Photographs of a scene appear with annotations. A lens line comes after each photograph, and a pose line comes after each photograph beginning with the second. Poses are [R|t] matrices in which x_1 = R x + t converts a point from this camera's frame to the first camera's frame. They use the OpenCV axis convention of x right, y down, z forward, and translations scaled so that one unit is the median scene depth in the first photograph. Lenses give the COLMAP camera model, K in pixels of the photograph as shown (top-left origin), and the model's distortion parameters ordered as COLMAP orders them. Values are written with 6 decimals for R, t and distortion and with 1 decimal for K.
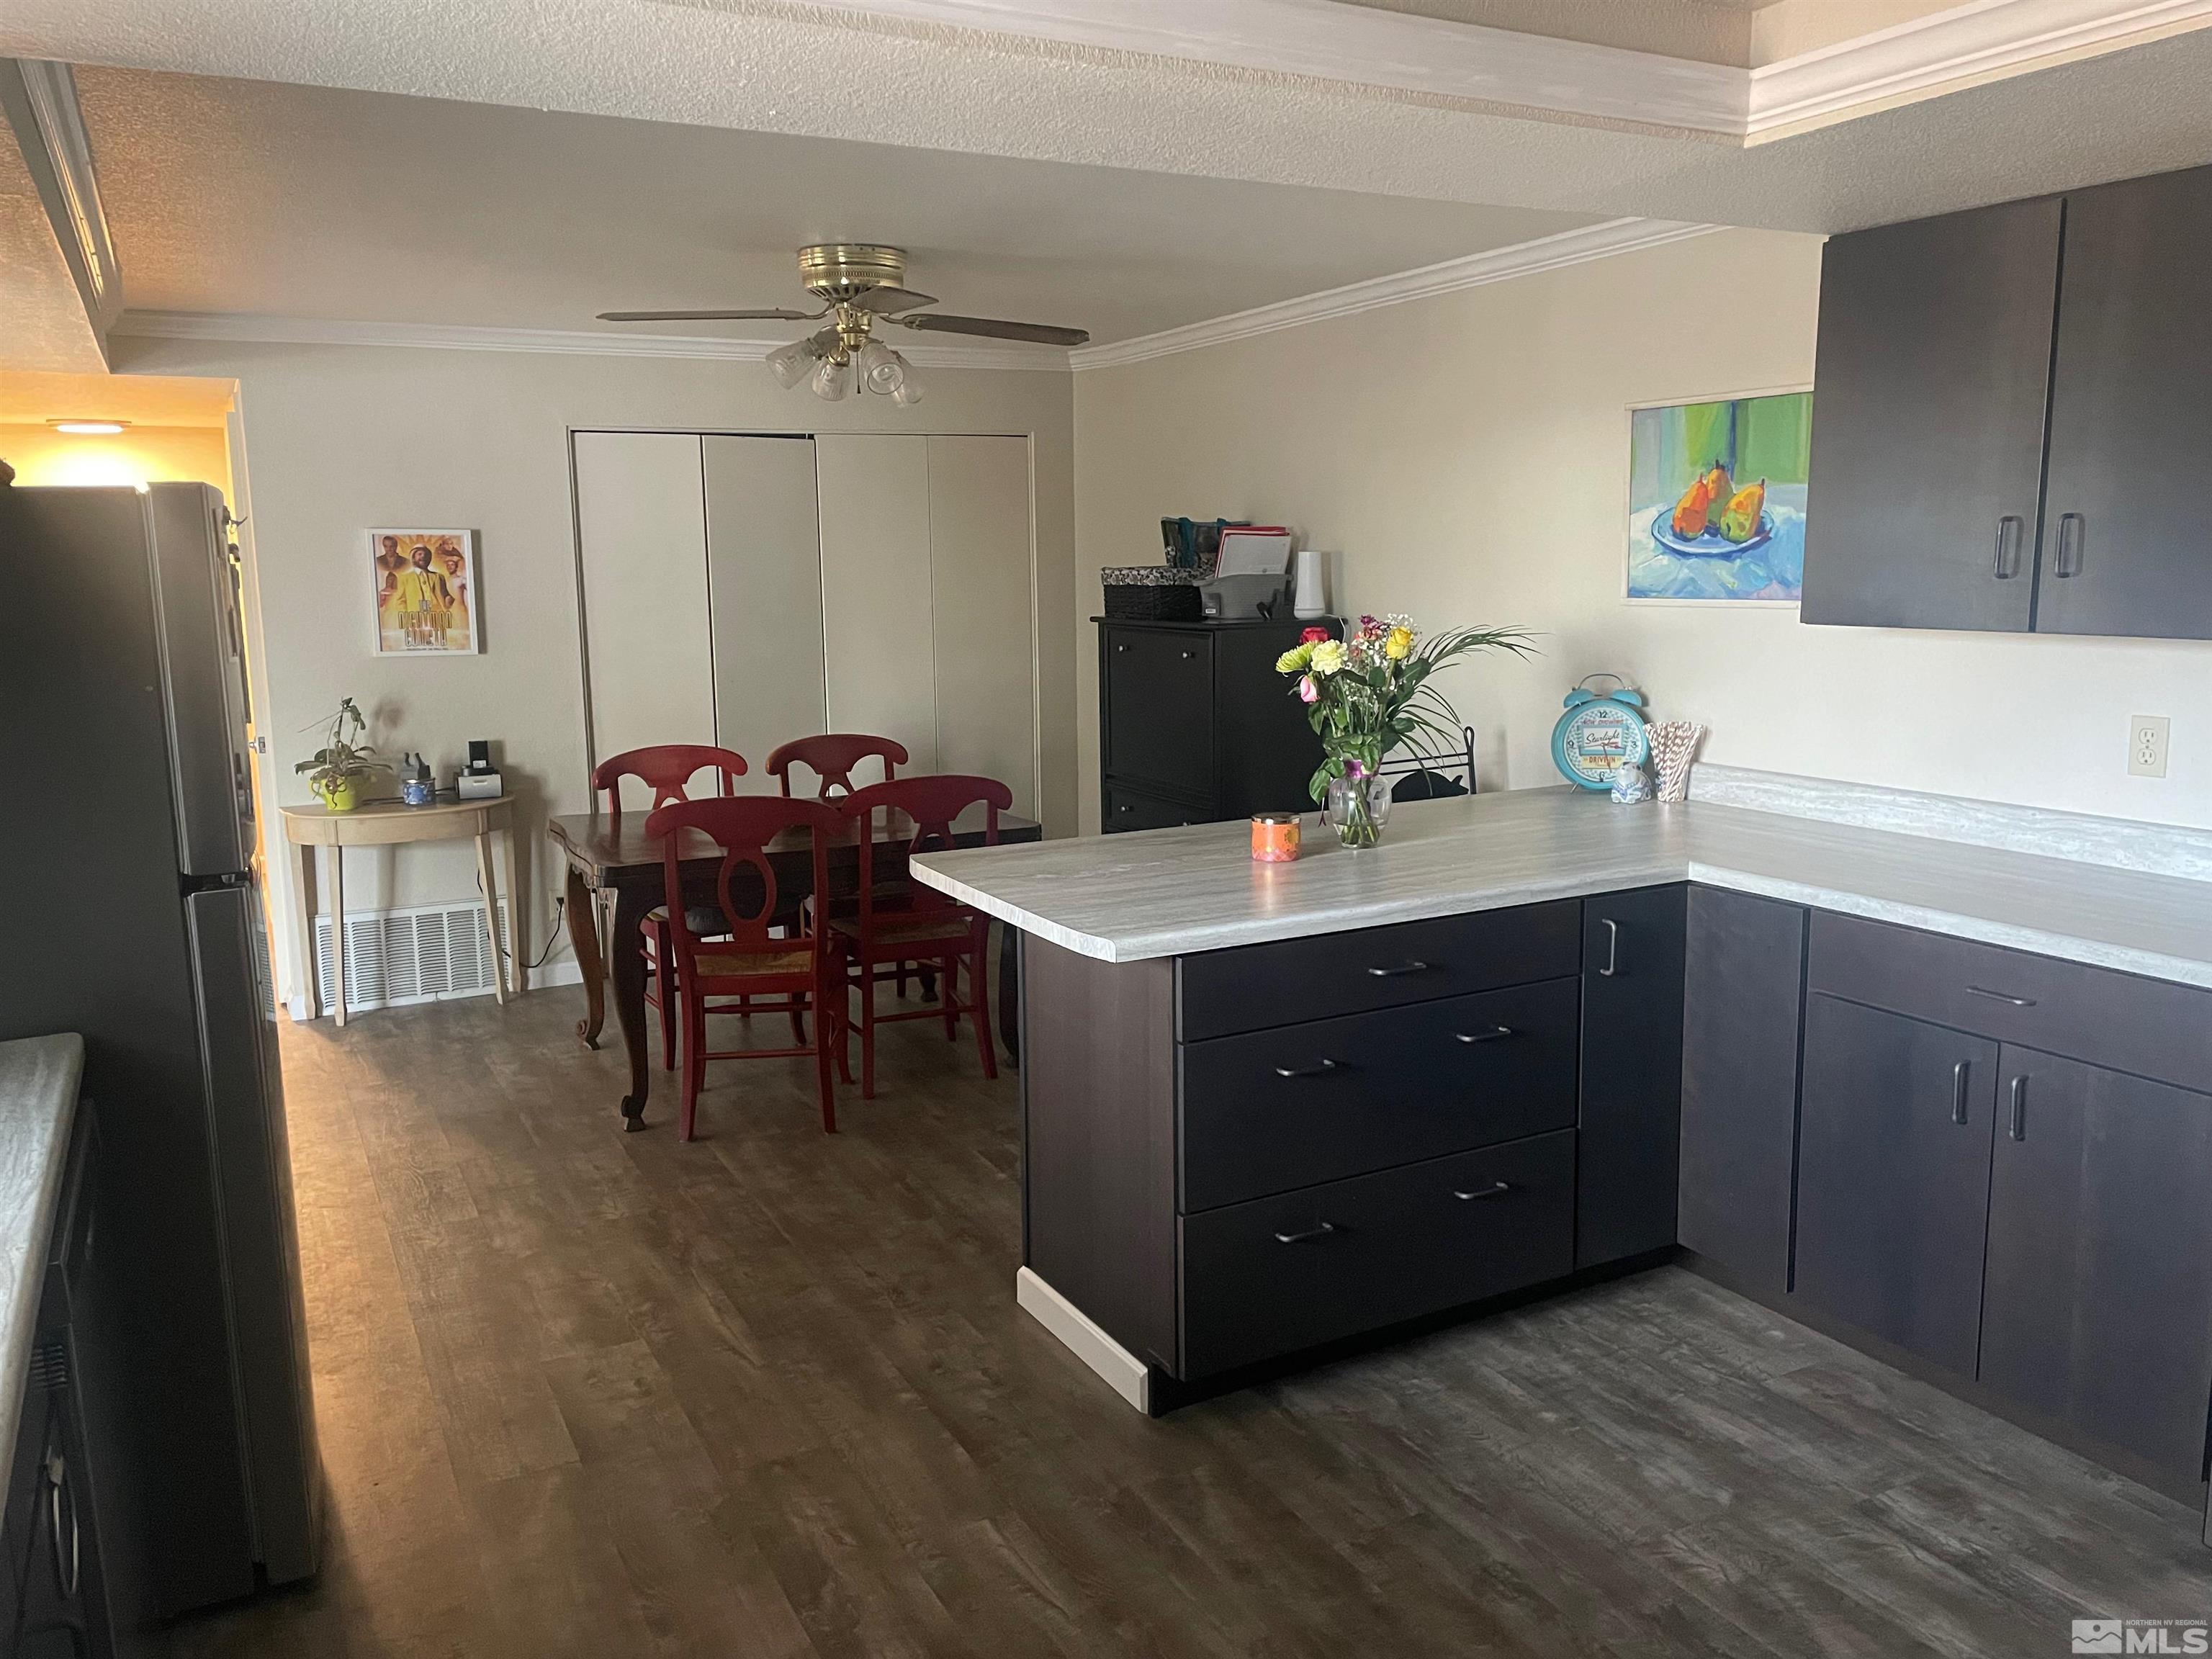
lens RADIAL K [[1661.6, 0, 1101.3], [0, 1661.6, 818.7], [0, 0, 1]] dist [0.088939, -0.090493]
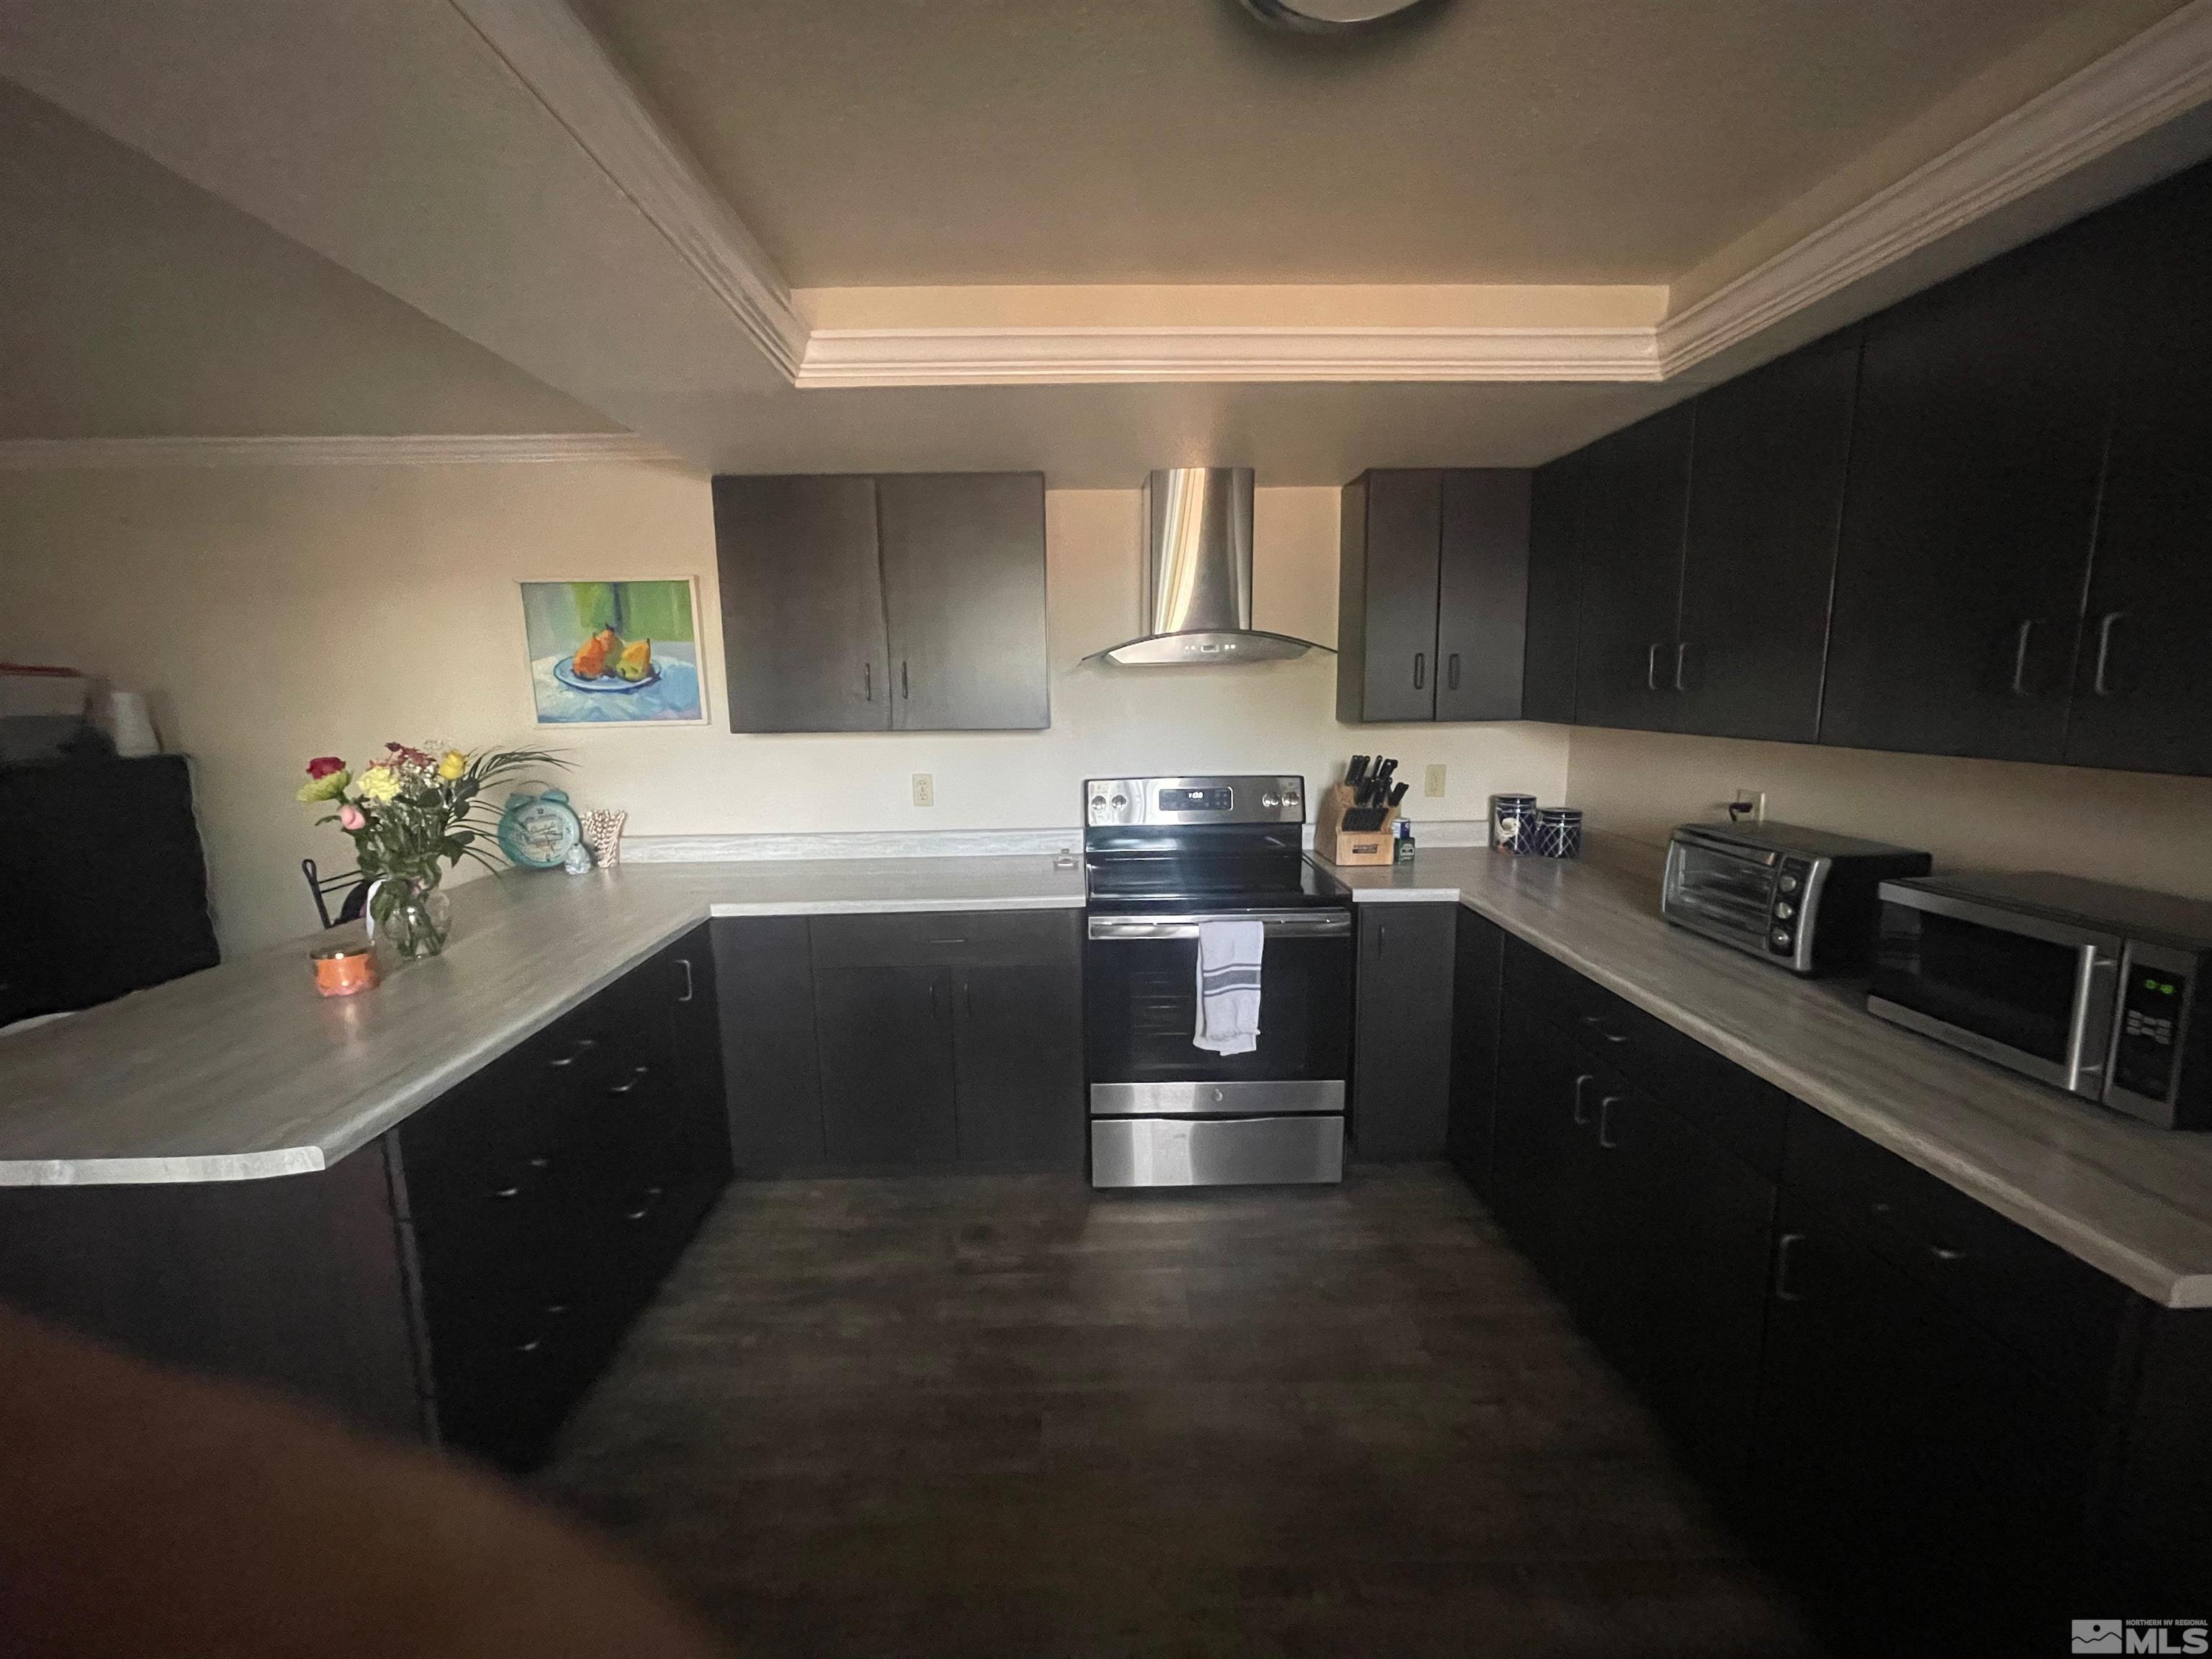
lens RADIAL K [[885.9, 0, 1098.0], [0, 885.9, 827.5], [0, 0, 1]] dist [-0.010086, 0.000311]
pose [[0.454107, -0.137200, 0.880320, -0.135634], [0.151990, 0.985518, 0.075192, -0.041322], [-0.877887, 0.099655, 0.468384, 0.340132]]
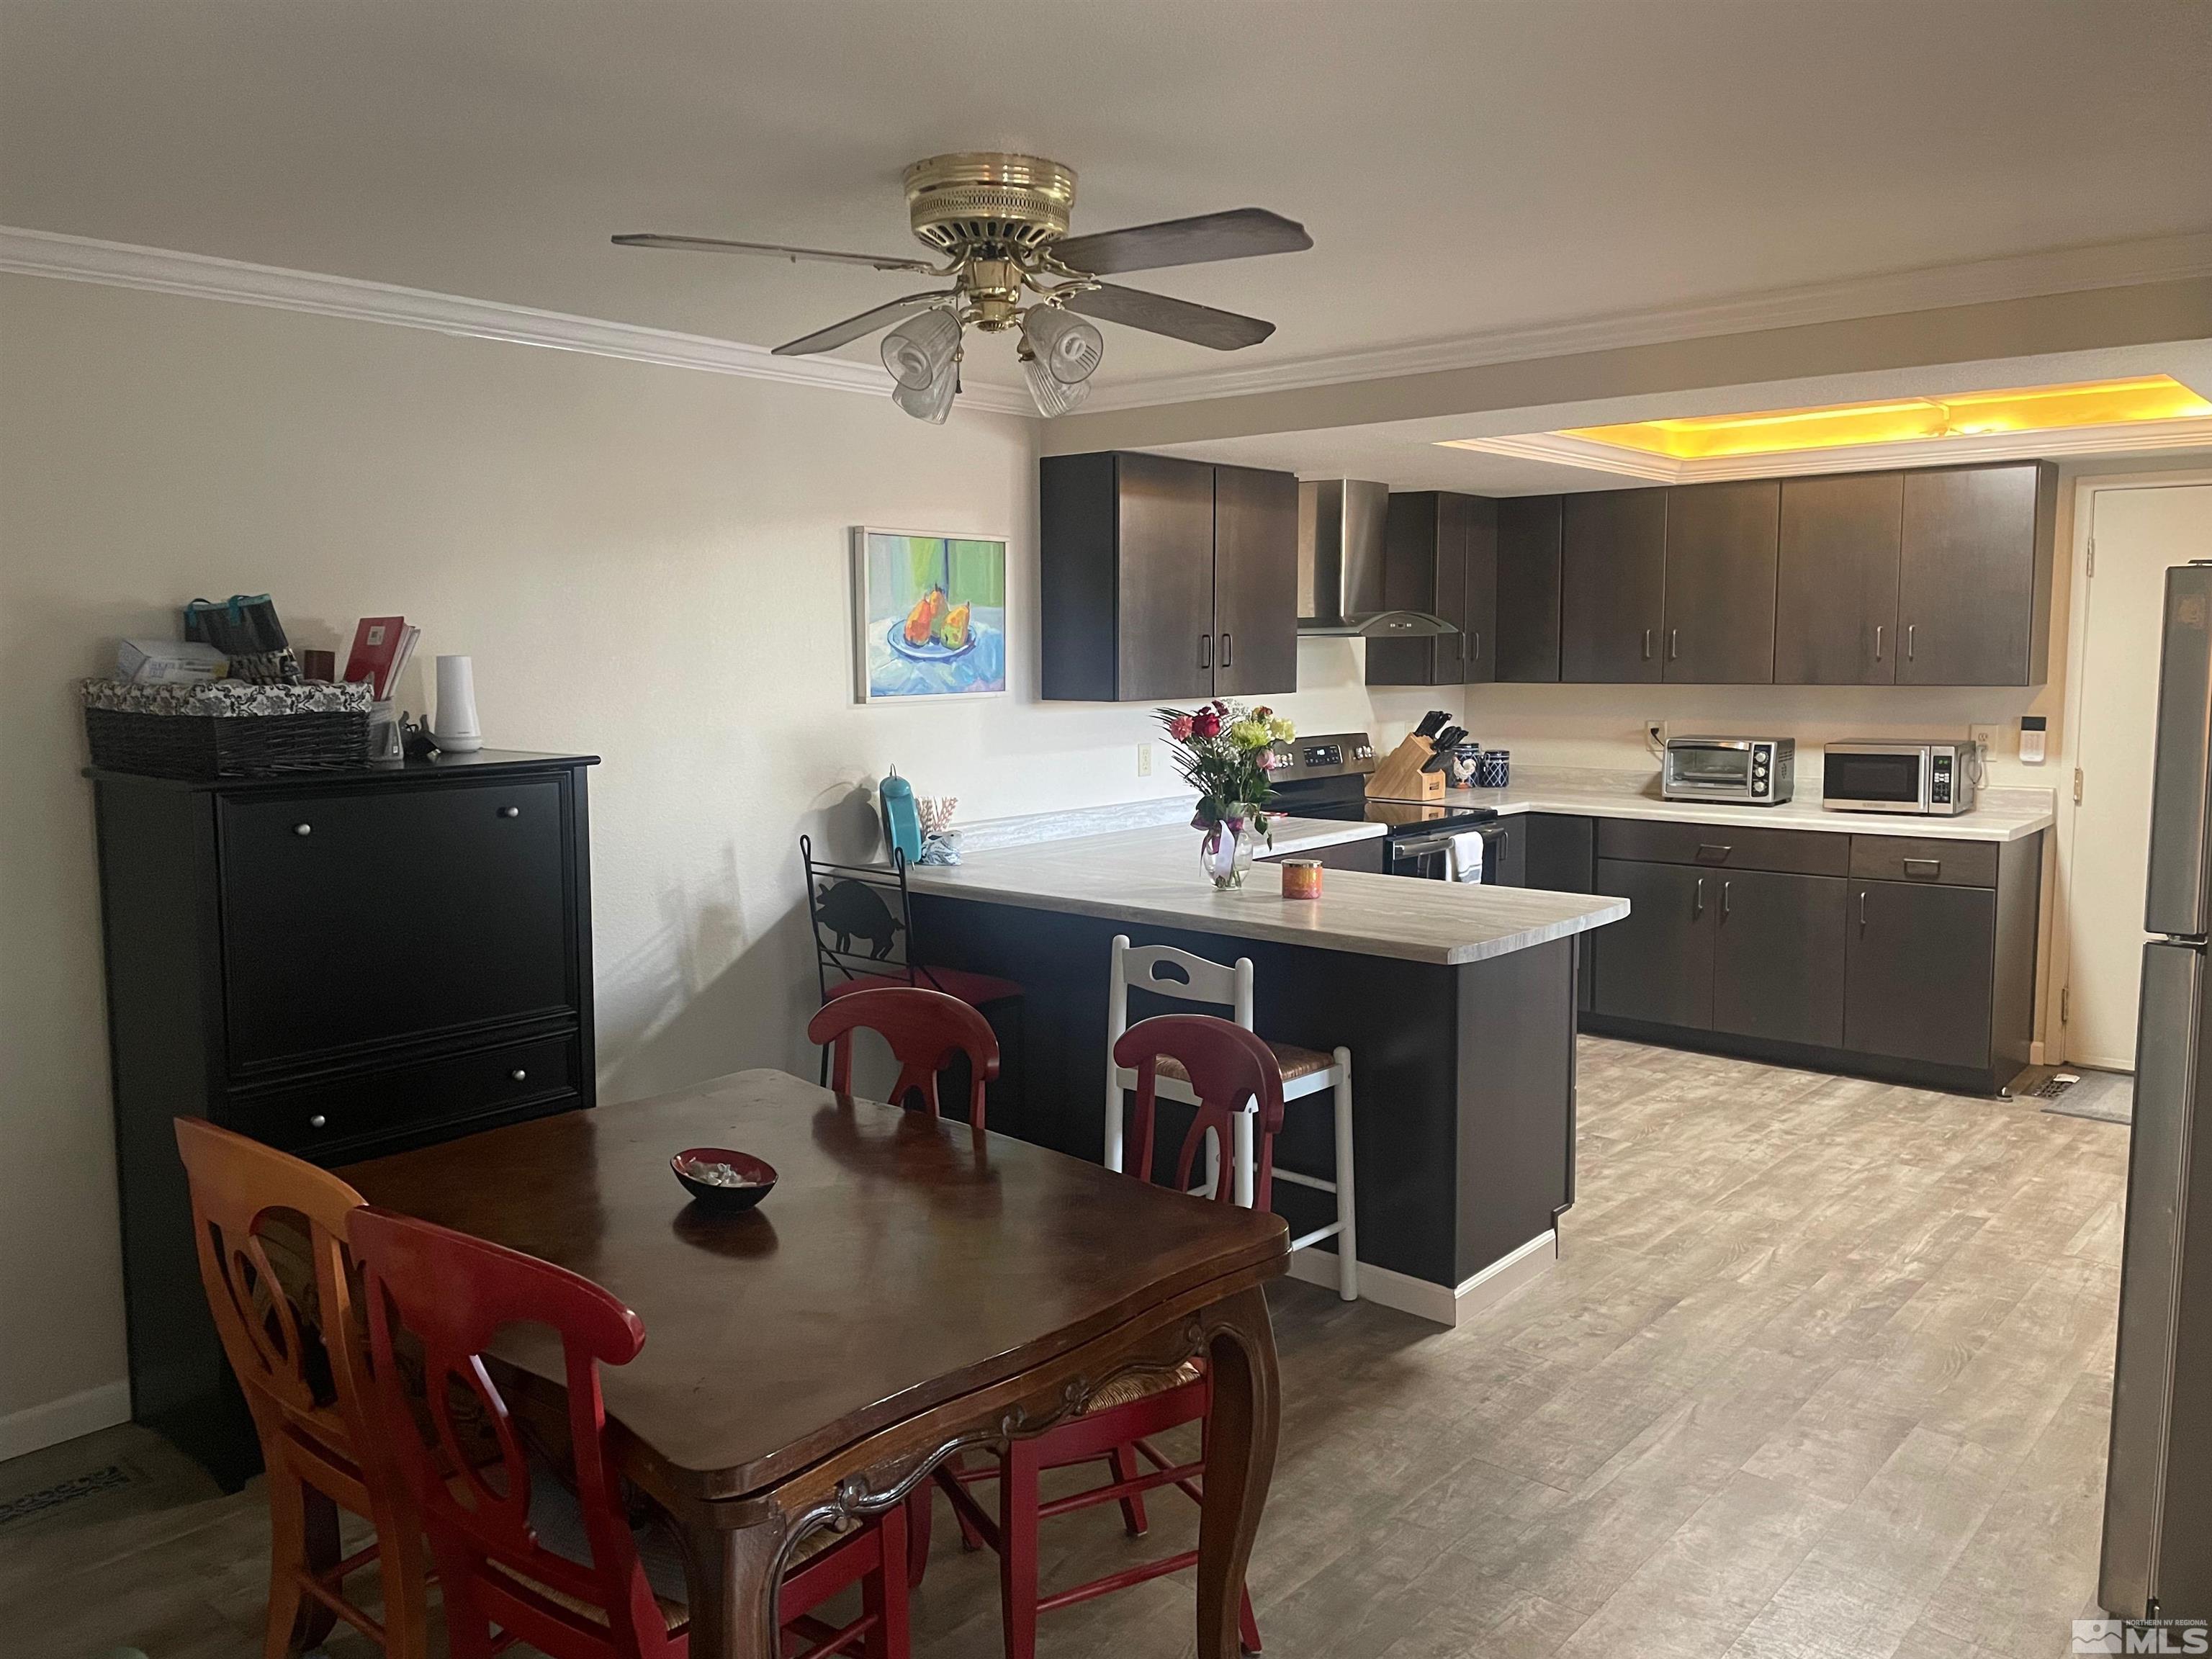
lens RADIAL K [[1661.6, 0, 1101.3], [0, 1661.6, 818.7], [0, 0, 1]] dist [0.088939, -0.090493]
pose [[-0.362762, -0.079711, 0.928466, -0.935370], [0.162551, 0.975647, 0.147272, -0.227006], [-0.917595, 0.204348, -0.340971, 1.488991]]
